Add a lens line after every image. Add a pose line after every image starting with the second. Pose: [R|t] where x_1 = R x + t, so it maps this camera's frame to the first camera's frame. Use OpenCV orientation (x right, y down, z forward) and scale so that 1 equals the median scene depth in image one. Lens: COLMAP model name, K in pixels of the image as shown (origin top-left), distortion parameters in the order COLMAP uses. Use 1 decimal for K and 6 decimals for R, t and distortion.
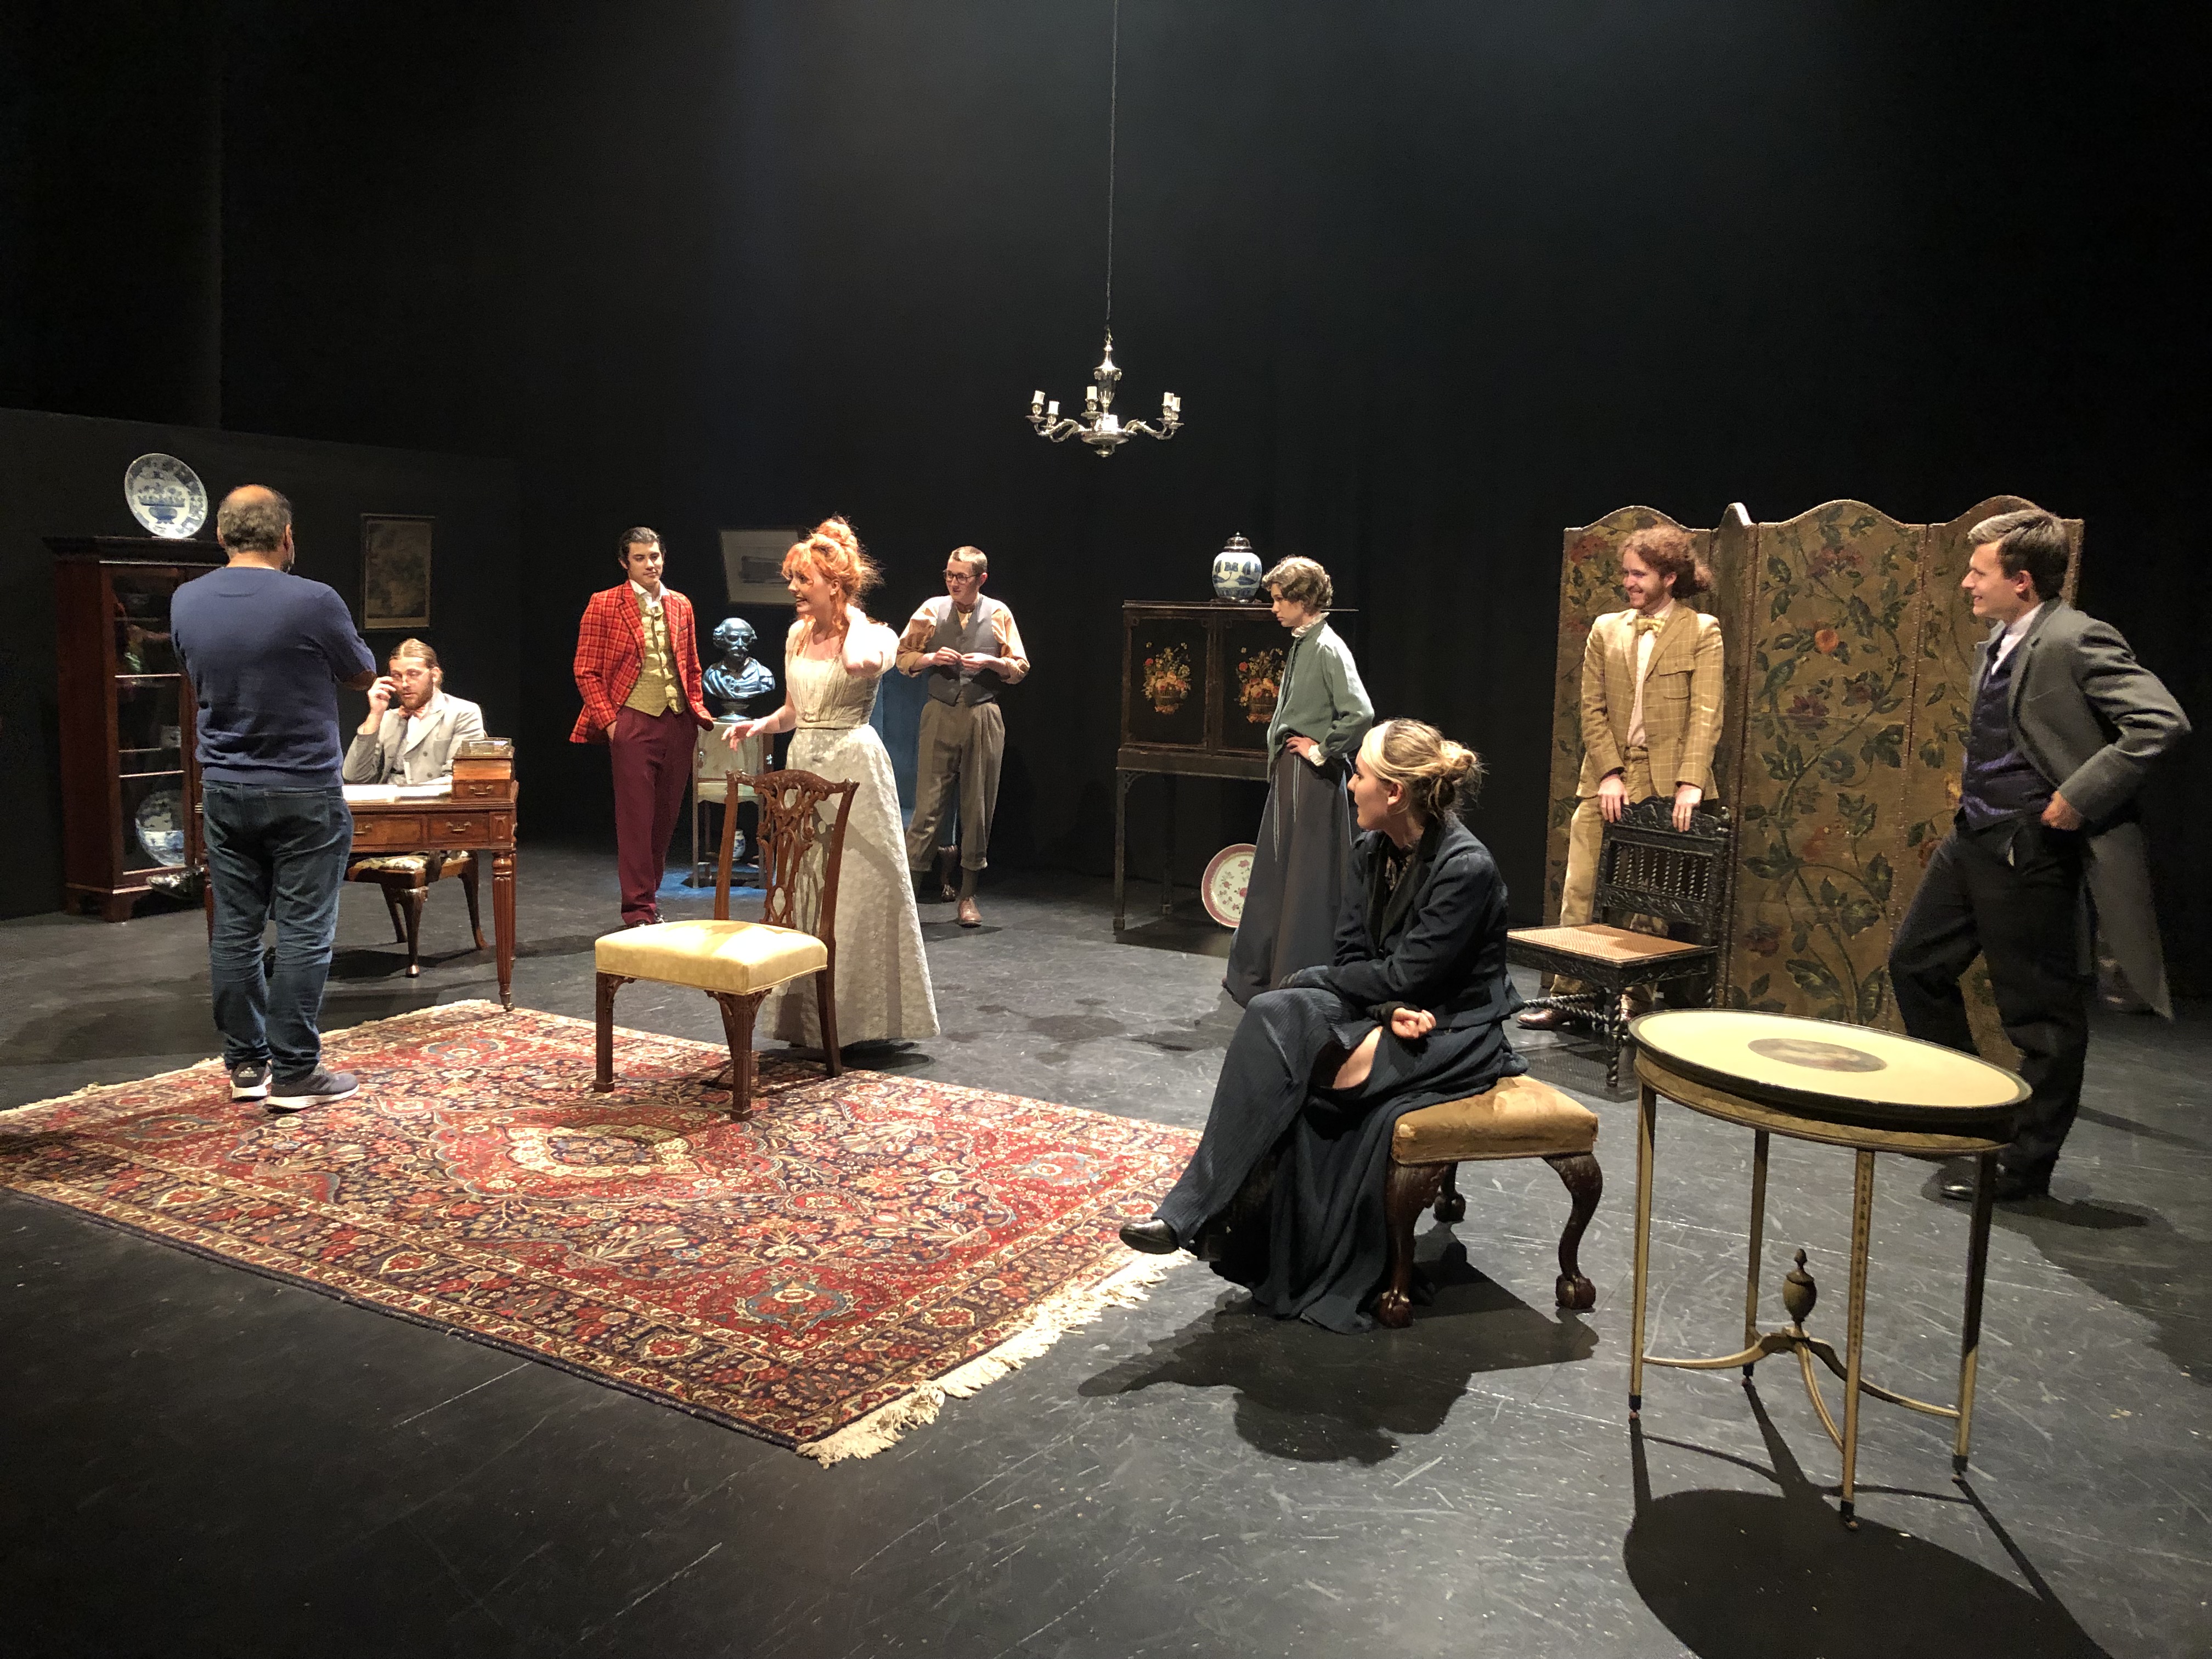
lens RADIAL K [[1835.9, 0, 1112.0], [0, 1835.9, 846.7], [0, 0, 1]] dist [0.018860, 0.001196]
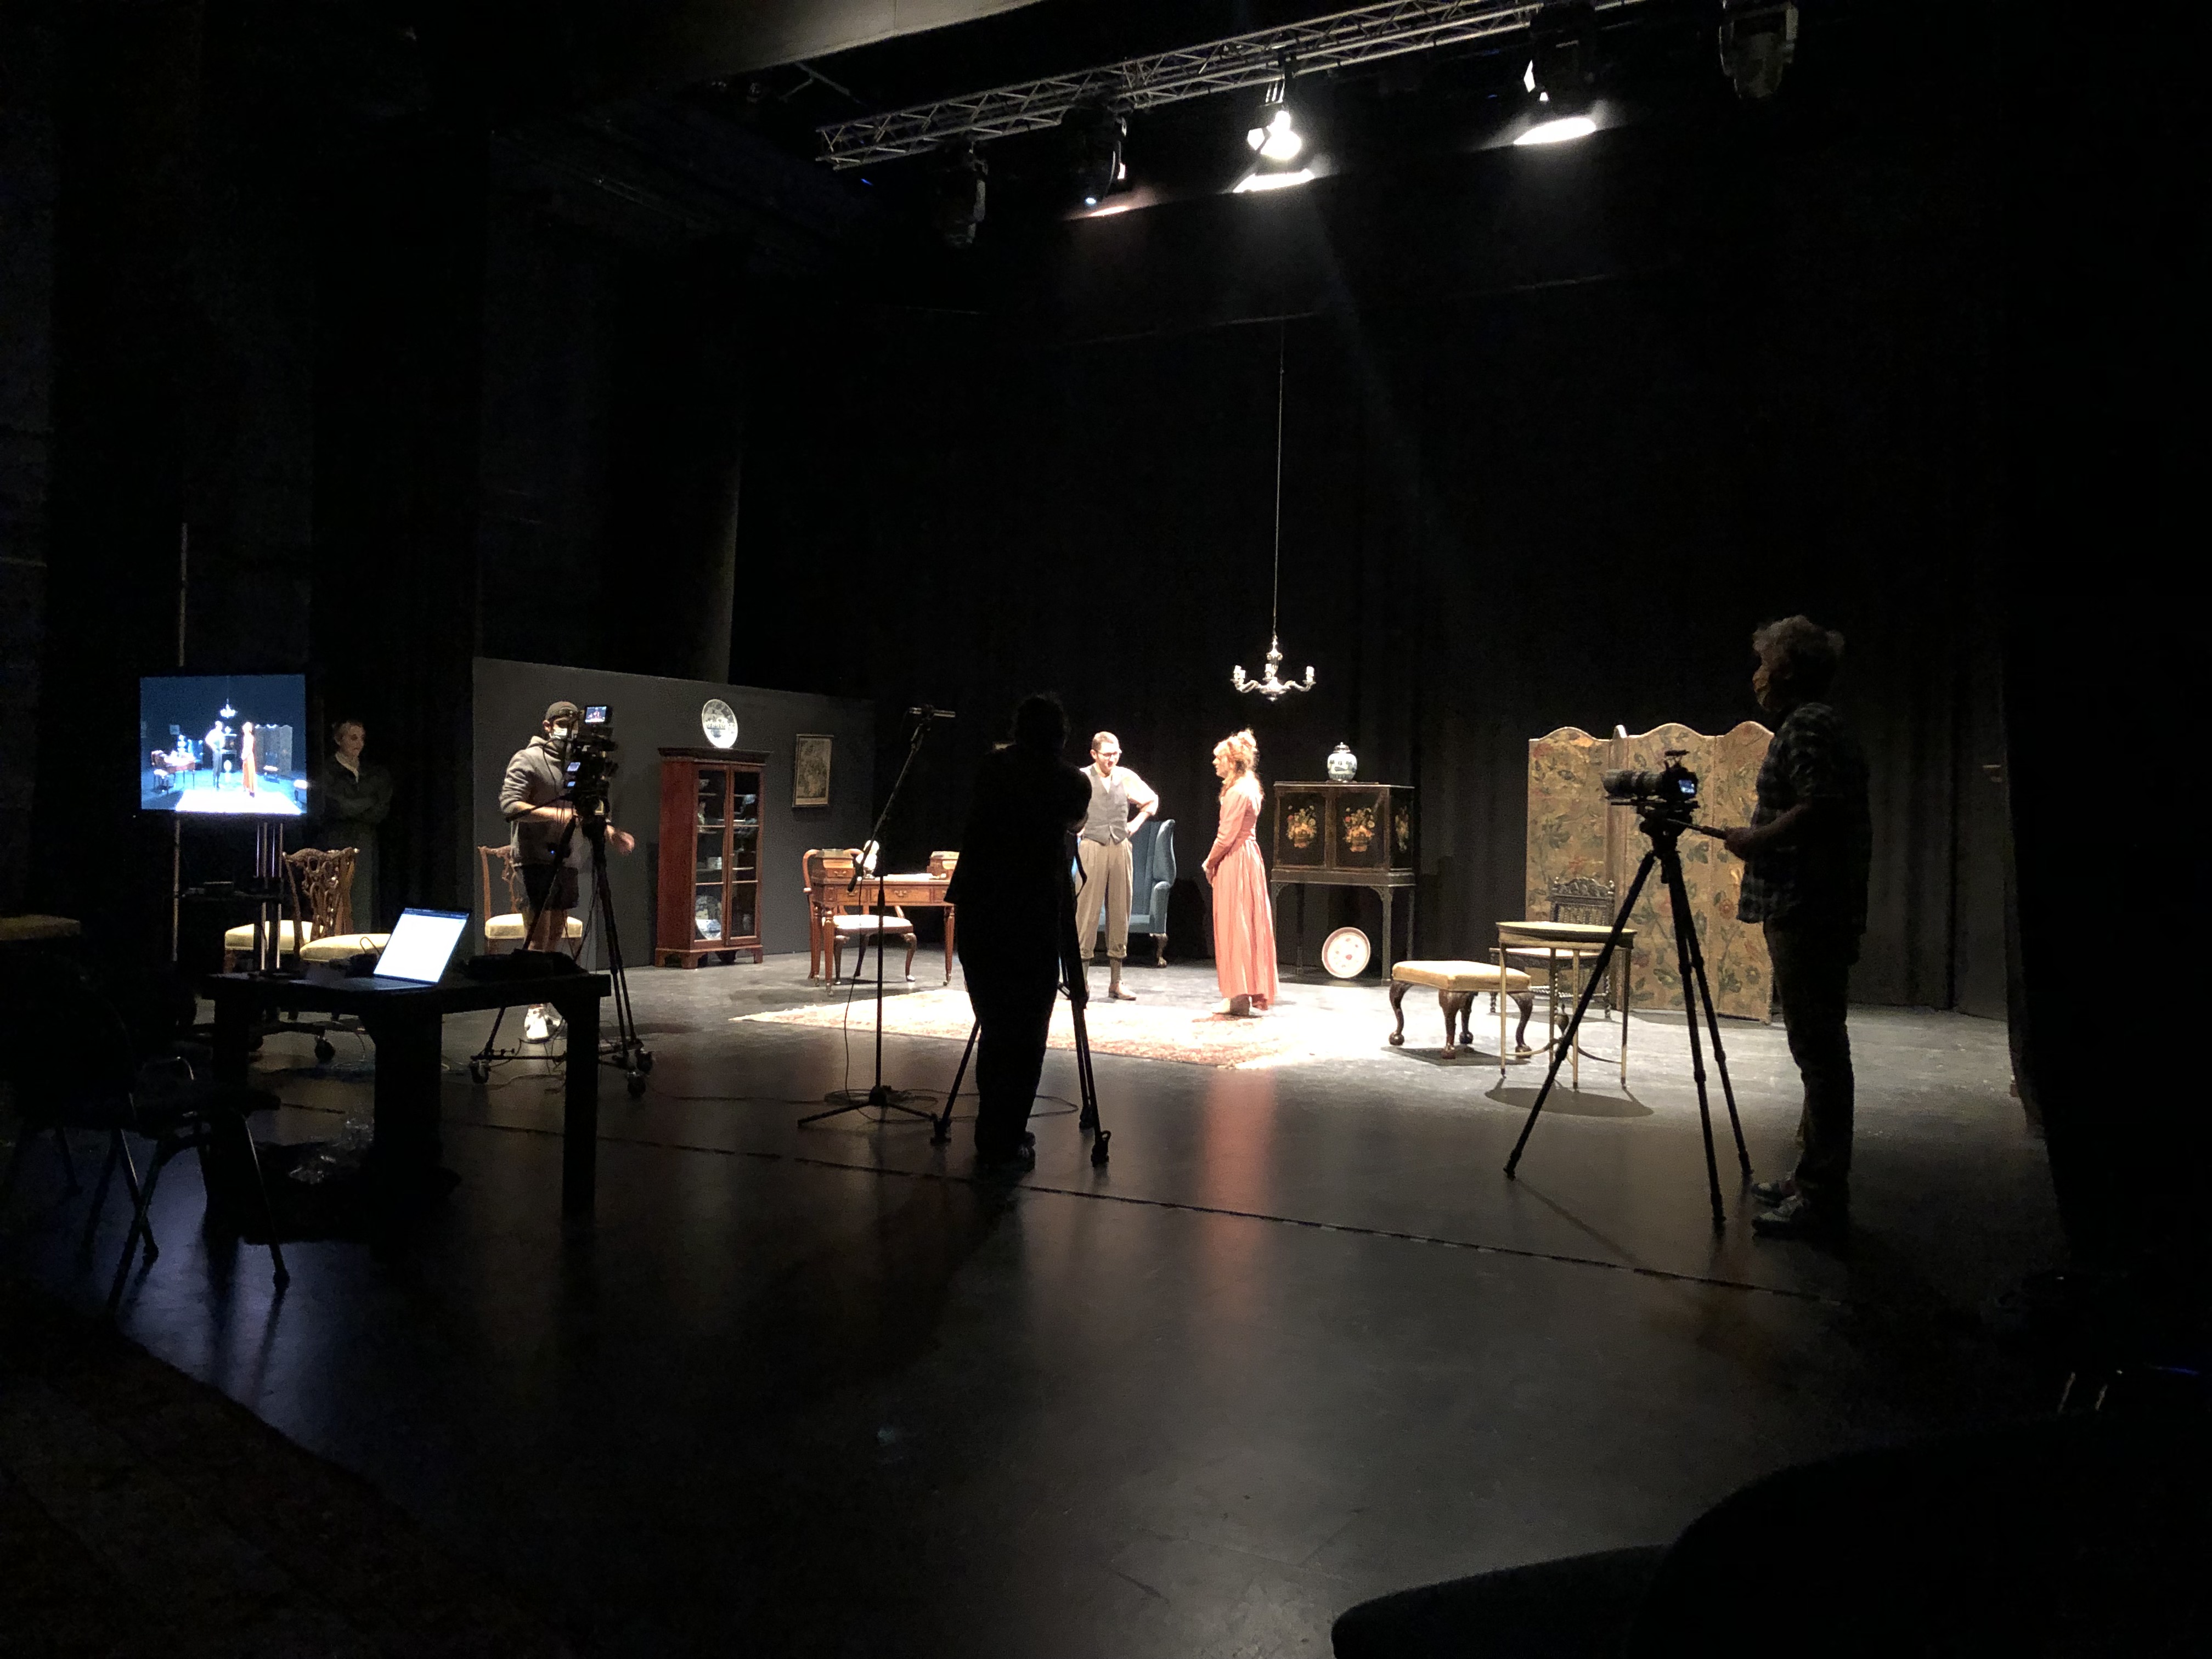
lens RADIAL K [[1835.9, 0, 1111.3], [0, 1835.9, 819.5], [0, 0, 1]] dist [0.018860, 0.001196]
pose [[0.999876, -0.001557, -0.015651, -0.133311], [-0.000563, 0.990911, -0.134514, 0.144989], [0.015718, 0.134507, 0.990788, -0.769416]]
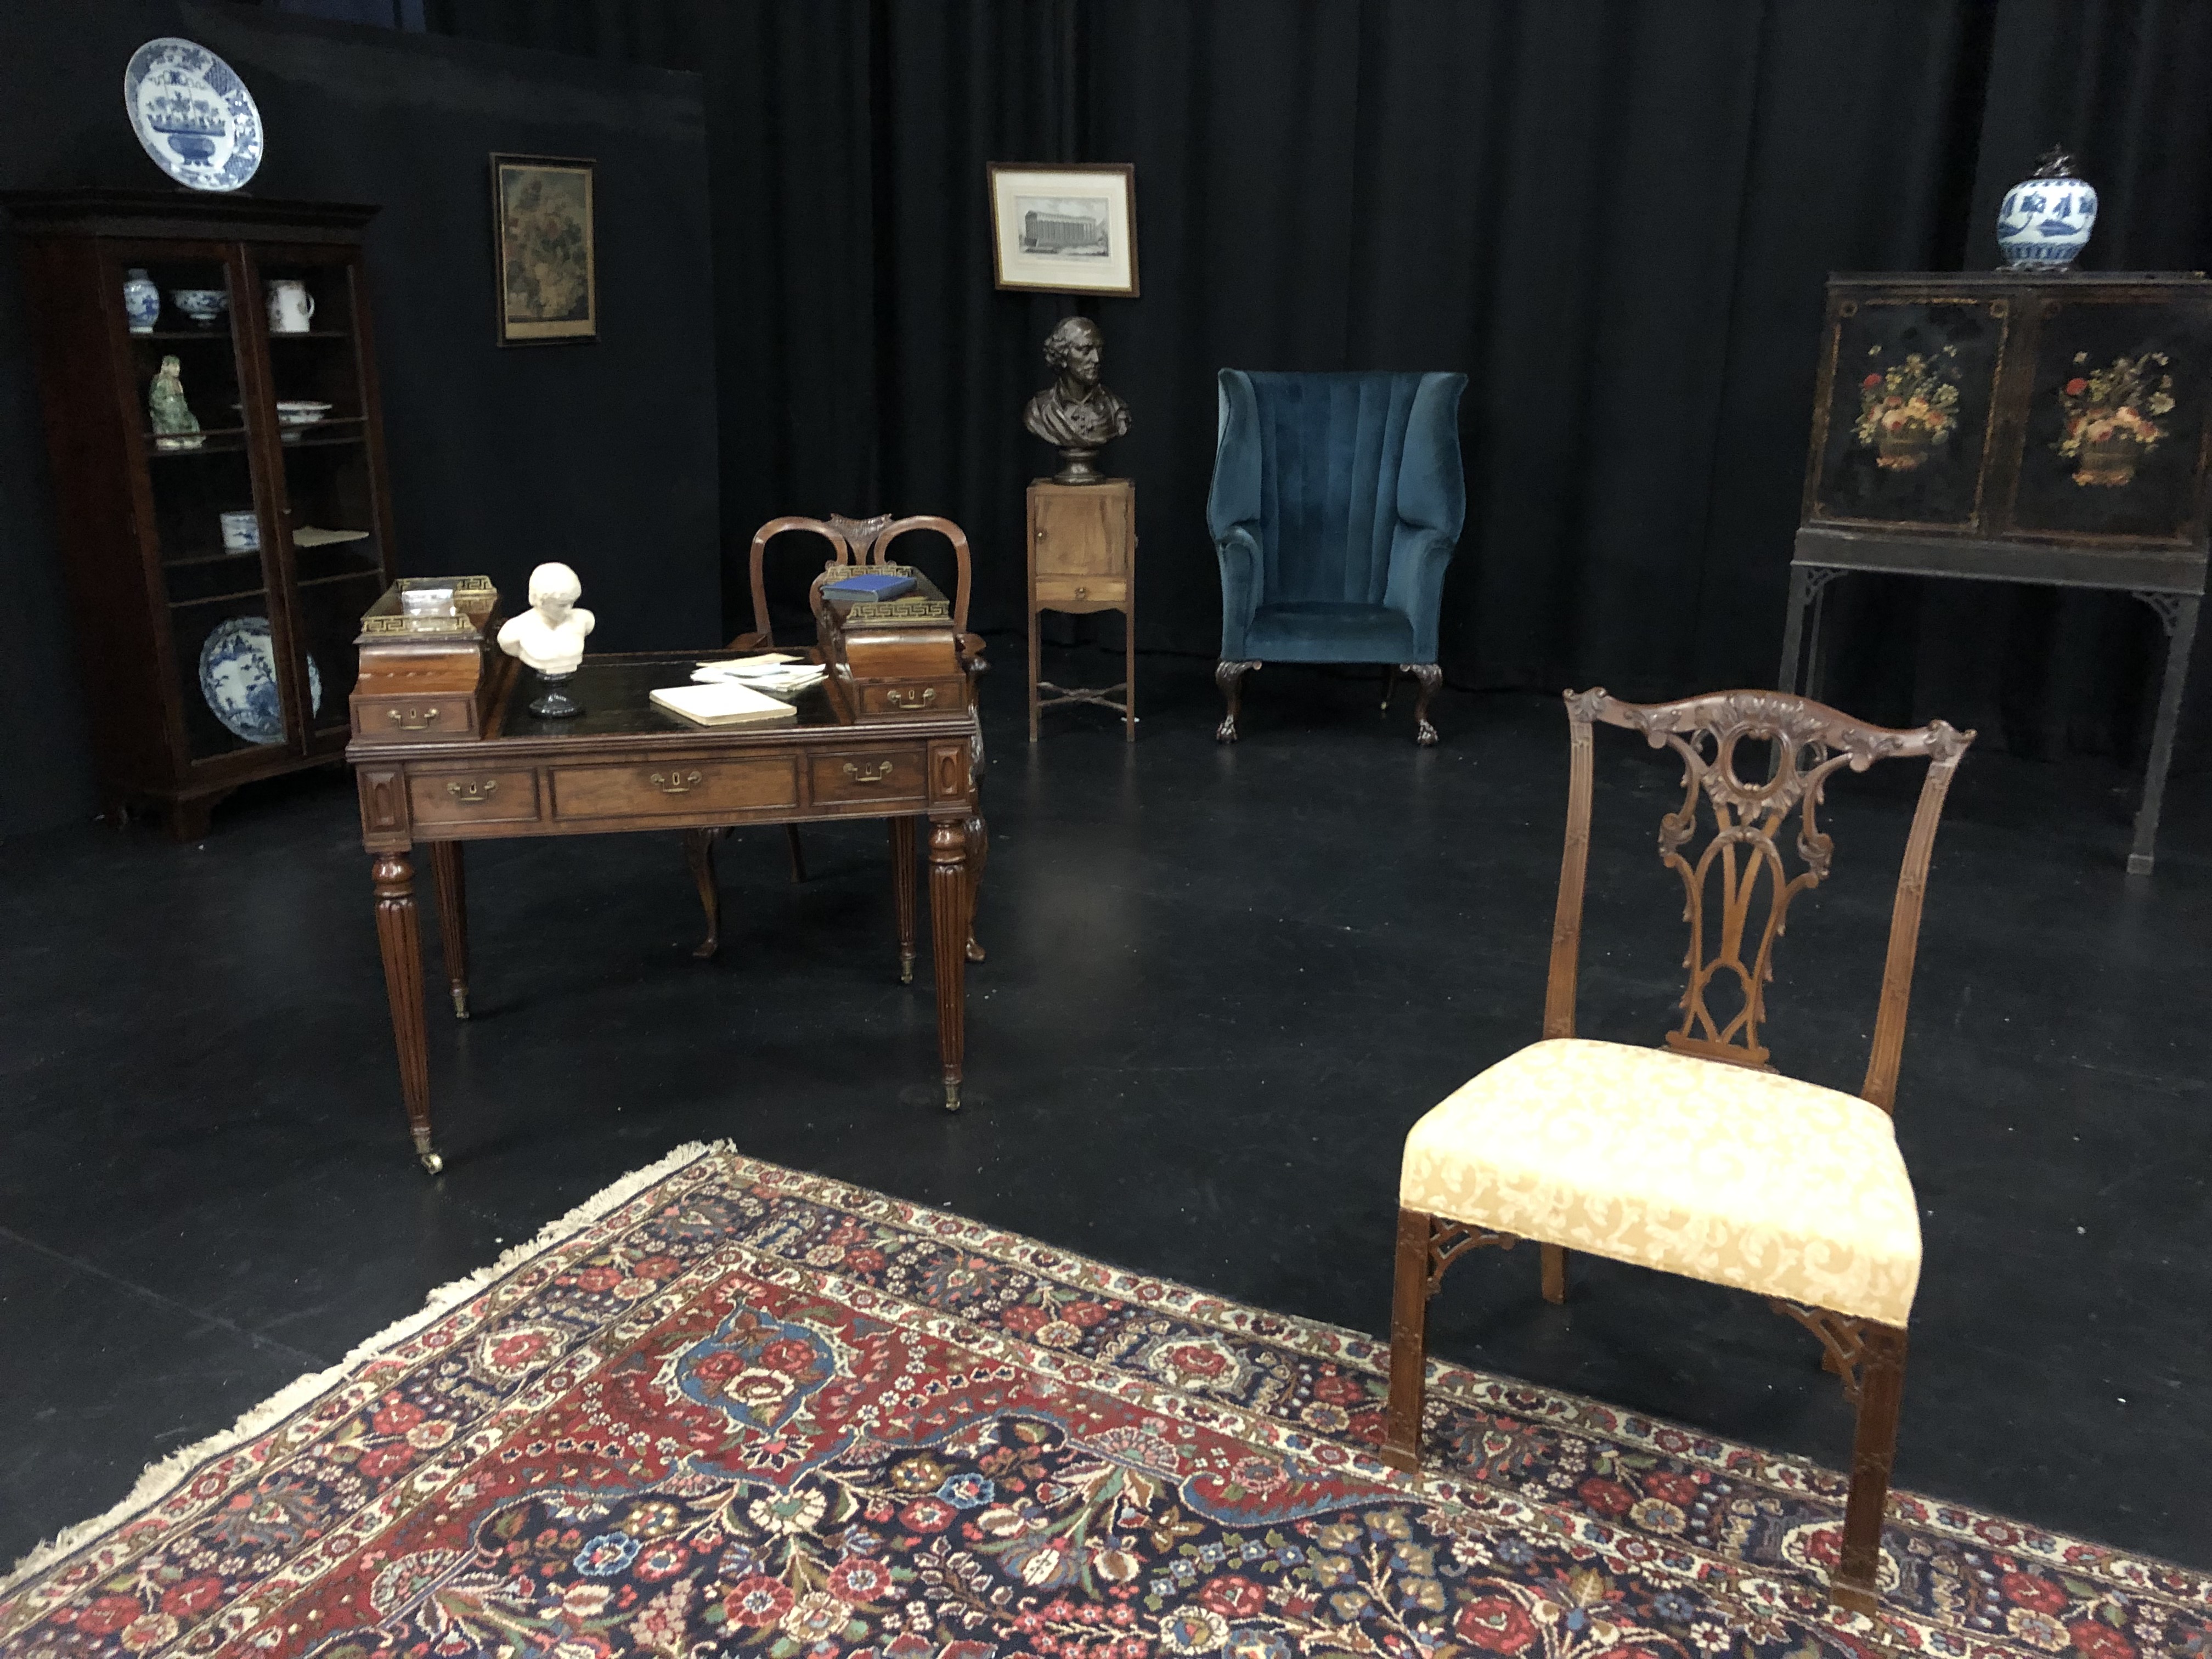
lens RADIAL K [[1835.9, 0, 1088.2], [0, 1835.9, 842.8], [0, 0, 1]] dist [0.018860, 0.001196]
pose [[0.999600, -0.008997, -0.026804, -0.238979], [0.013241, 0.986598, 0.162634, -0.060000], [0.024982, -0.162923, 0.986322, 0.433967]]
